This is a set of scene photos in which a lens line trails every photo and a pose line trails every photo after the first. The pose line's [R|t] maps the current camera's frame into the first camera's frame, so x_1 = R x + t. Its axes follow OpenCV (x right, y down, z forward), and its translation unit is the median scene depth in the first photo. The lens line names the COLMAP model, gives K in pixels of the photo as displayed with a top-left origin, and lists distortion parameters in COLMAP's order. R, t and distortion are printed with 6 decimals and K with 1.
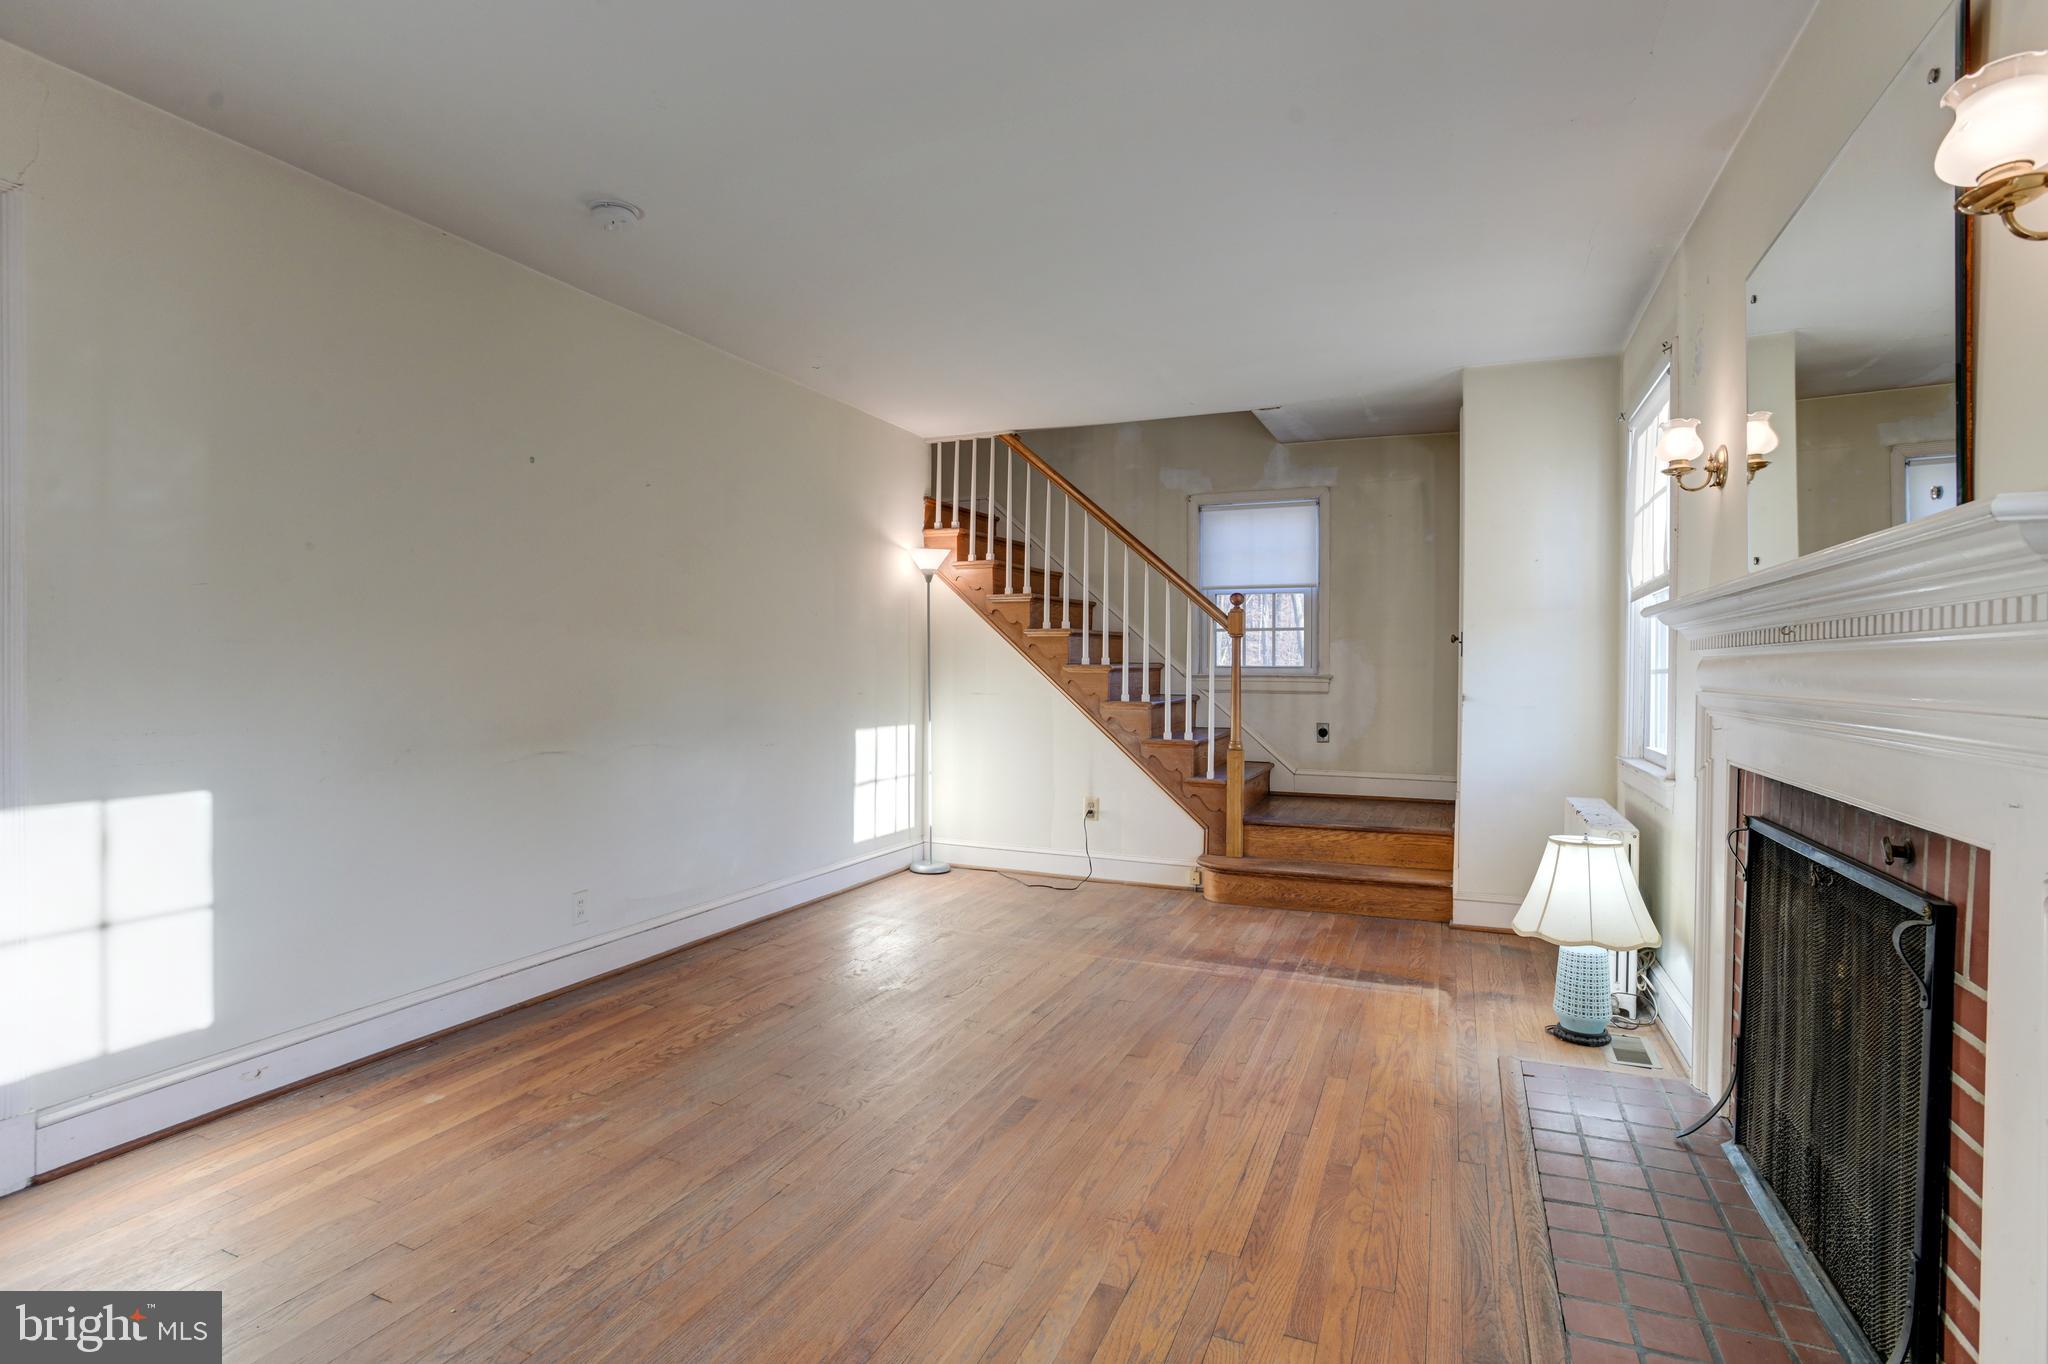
lens RADIAL K [[978.1, 0, 1022.2], [0, 978.1, 674.7], [0, 0, 1]] dist [-0.063938, 0.030940]
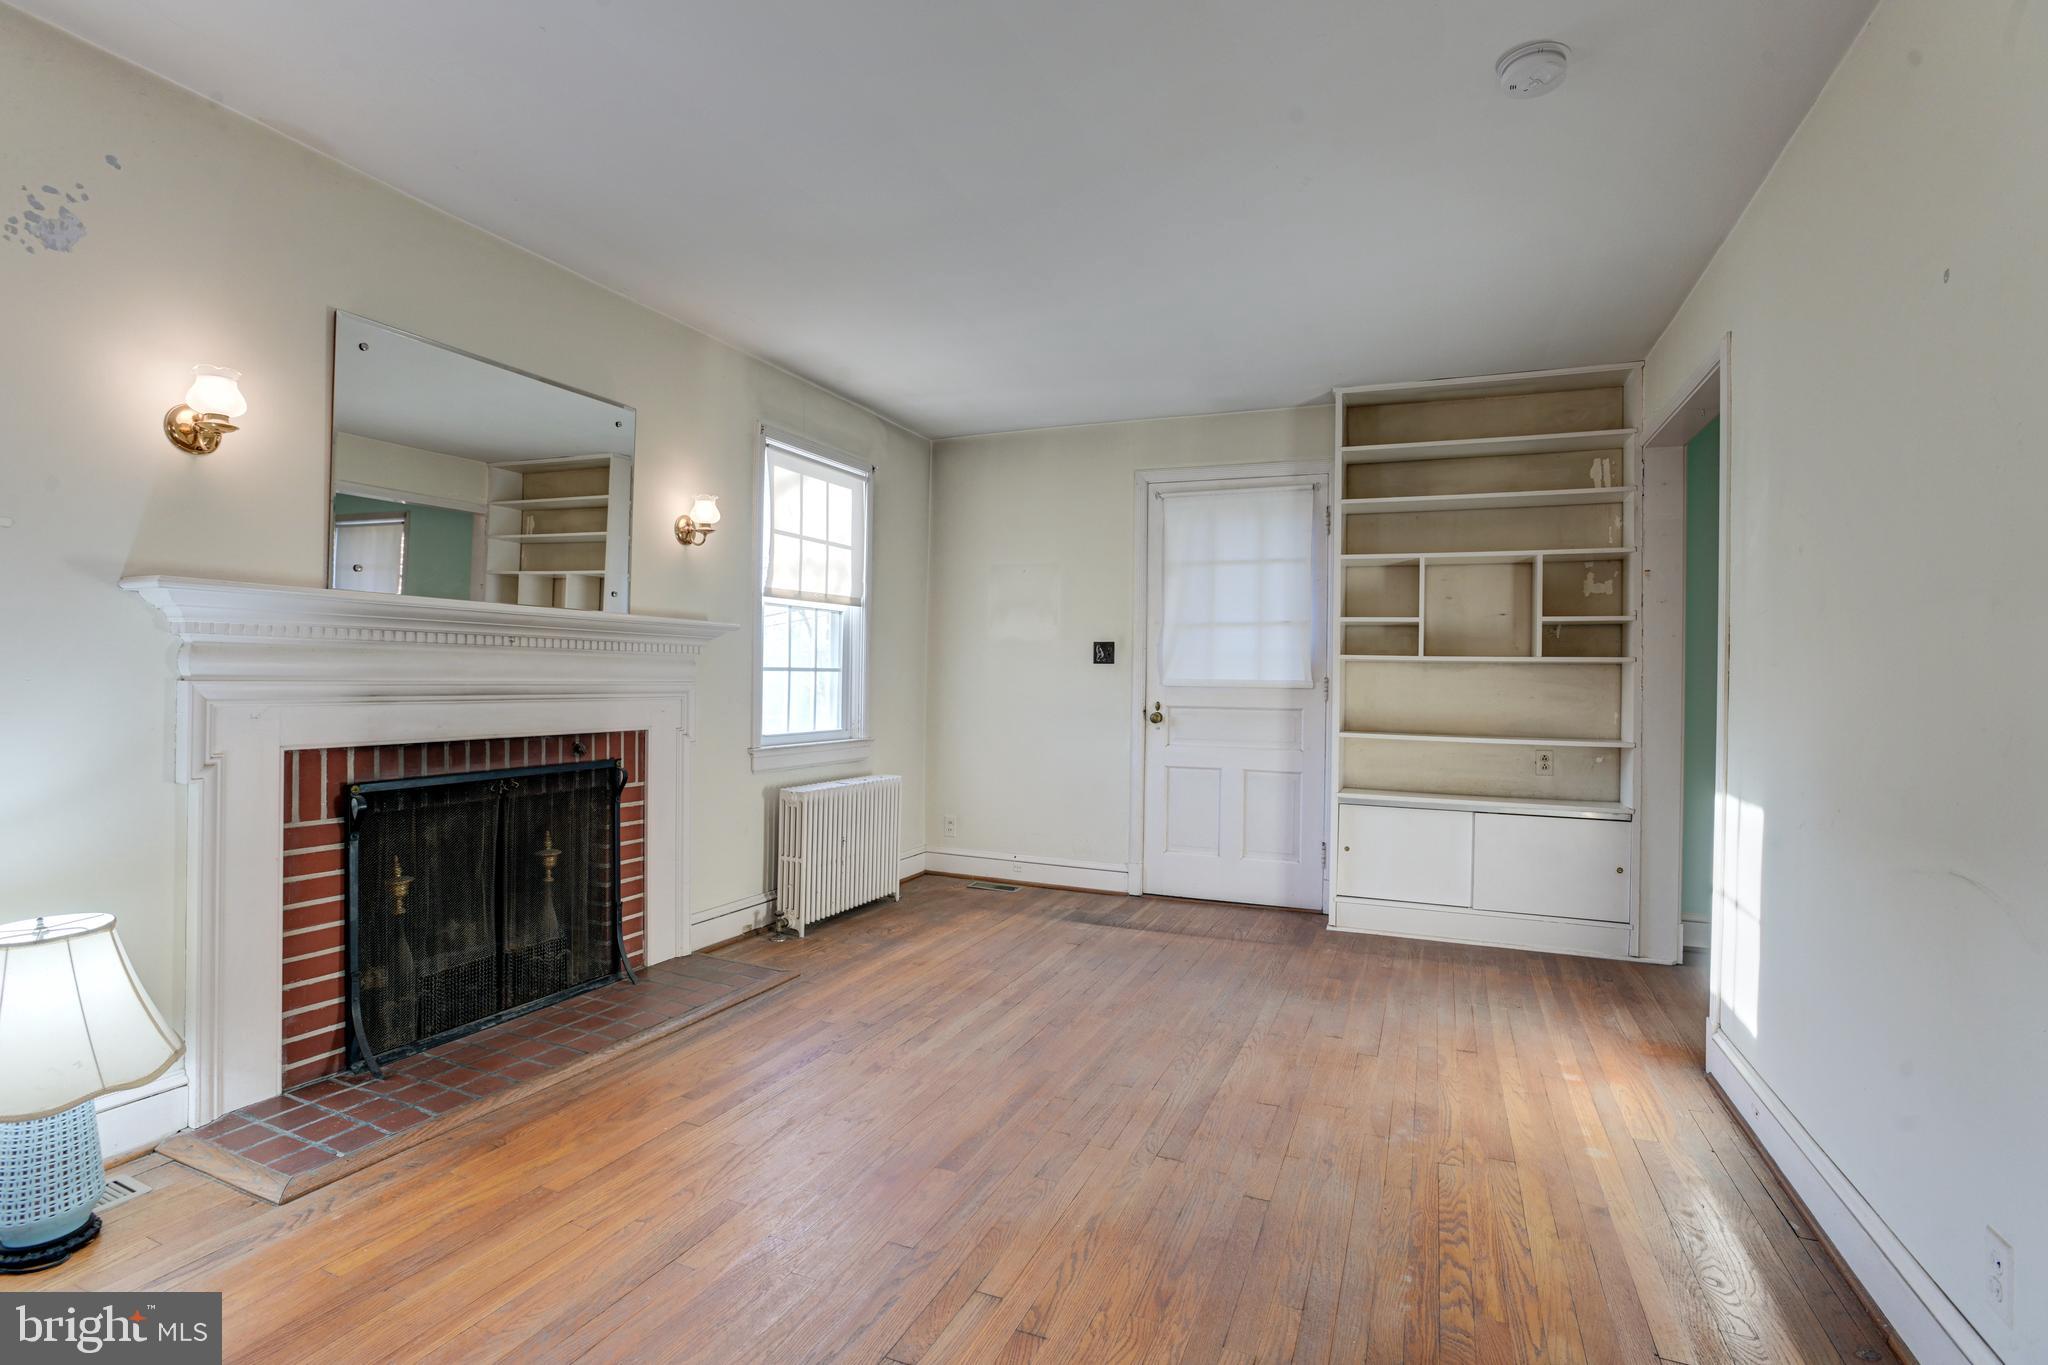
lens RADIAL K [[978.1, 0, 1022.2], [0, 978.1, 675.2], [0, 0, 1]] dist [-0.063938, 0.030940]
pose [[-0.999688, -0.023097, -0.009558, -0.027030], [-0.023145, 0.999720, 0.004927, -0.006796], [0.009442, 0.005147, -0.999942, 1.255182]]
